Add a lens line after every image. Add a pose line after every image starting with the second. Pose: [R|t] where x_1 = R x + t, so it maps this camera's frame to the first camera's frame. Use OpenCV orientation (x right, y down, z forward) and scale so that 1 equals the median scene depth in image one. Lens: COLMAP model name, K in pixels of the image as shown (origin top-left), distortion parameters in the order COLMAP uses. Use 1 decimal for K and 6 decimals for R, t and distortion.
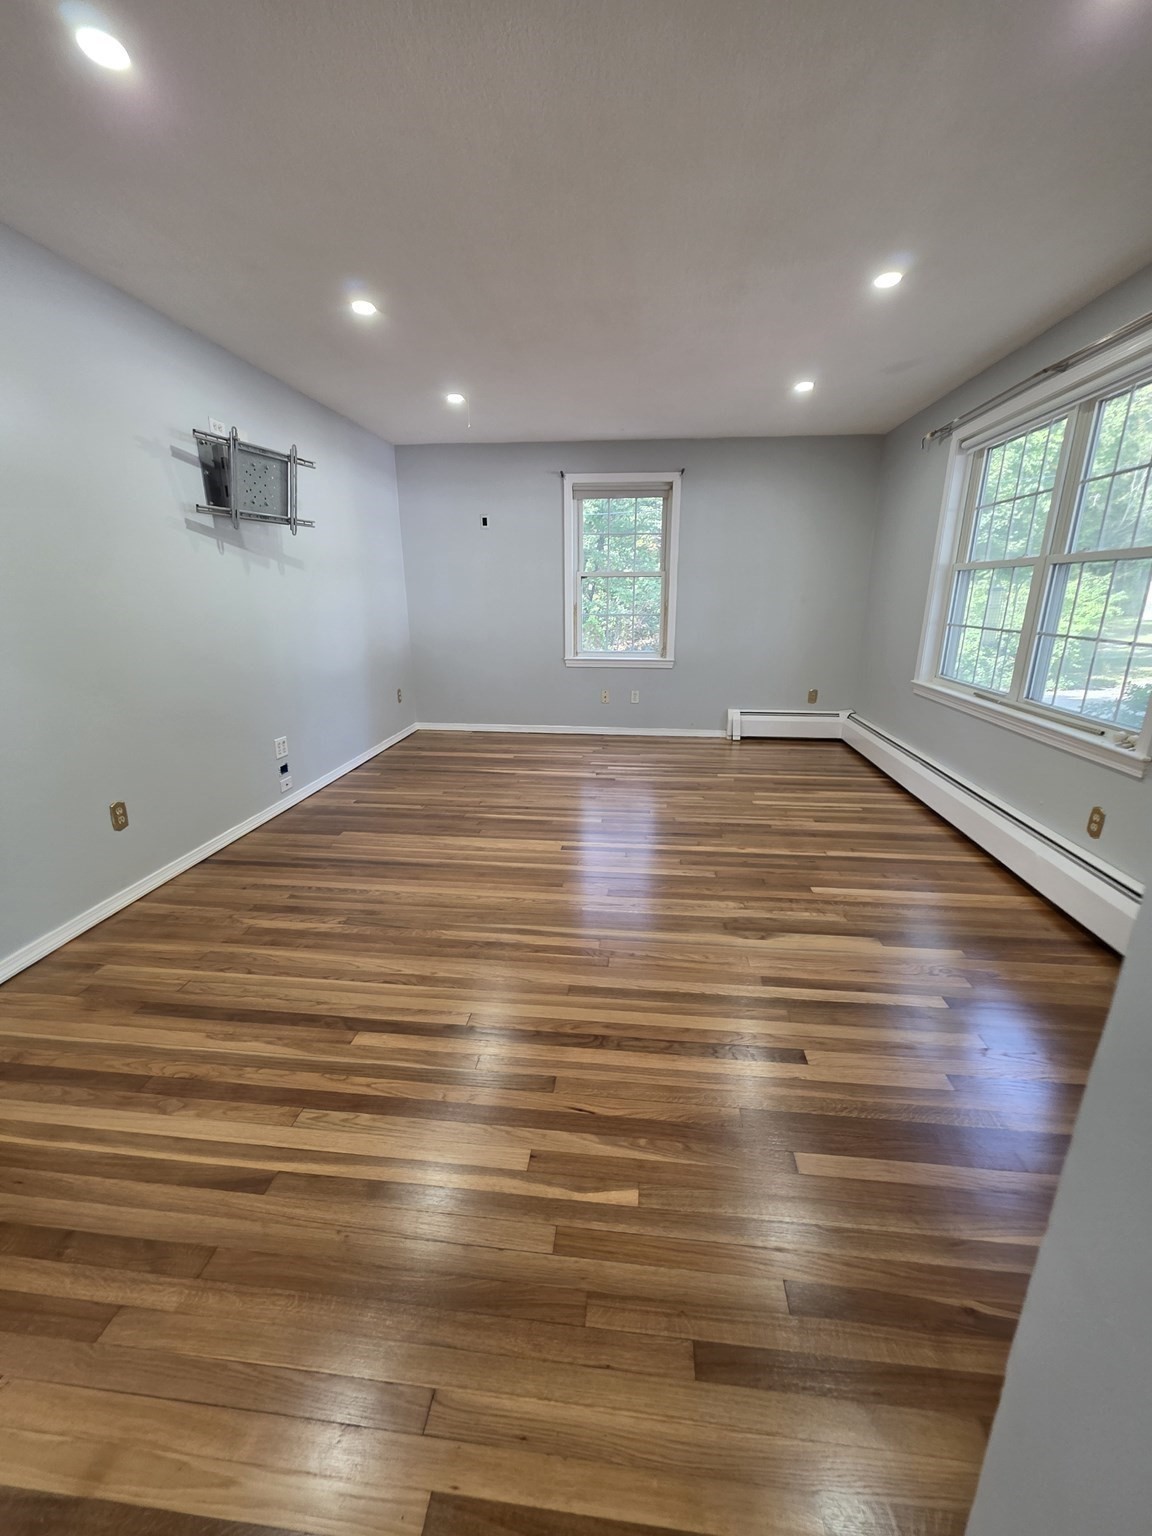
lens RADIAL K [[618.4, 0, 580.3], [0, 618.4, 772.9], [0, 0, 1]] dist [0.004610, -0.000611]
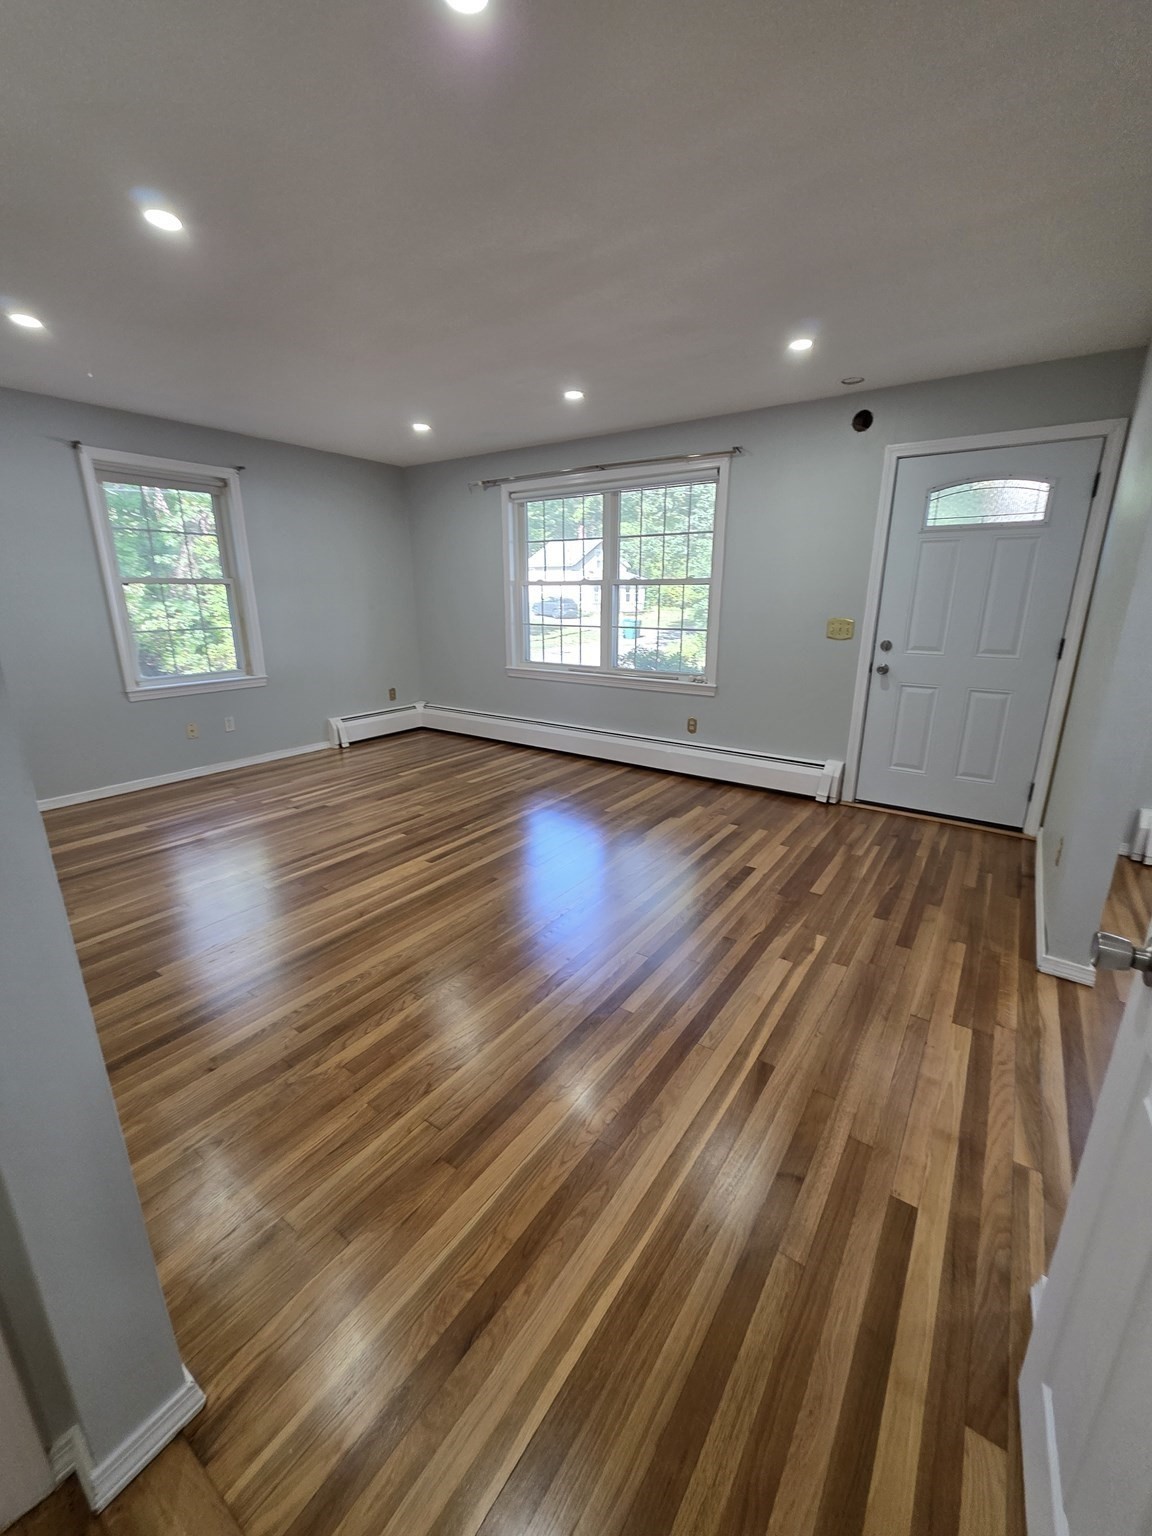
lens RADIAL K [[618.4, 0, 612.4], [0, 618.4, 761.5], [0, 0, 1]] dist [0.004610, -0.000611]
pose [[0.457285, -0.231224, 0.858735, -0.584614], [0.248502, 0.960367, 0.126260, -0.070160], [-0.853896, 0.155660, 0.496621, 0.190780]]
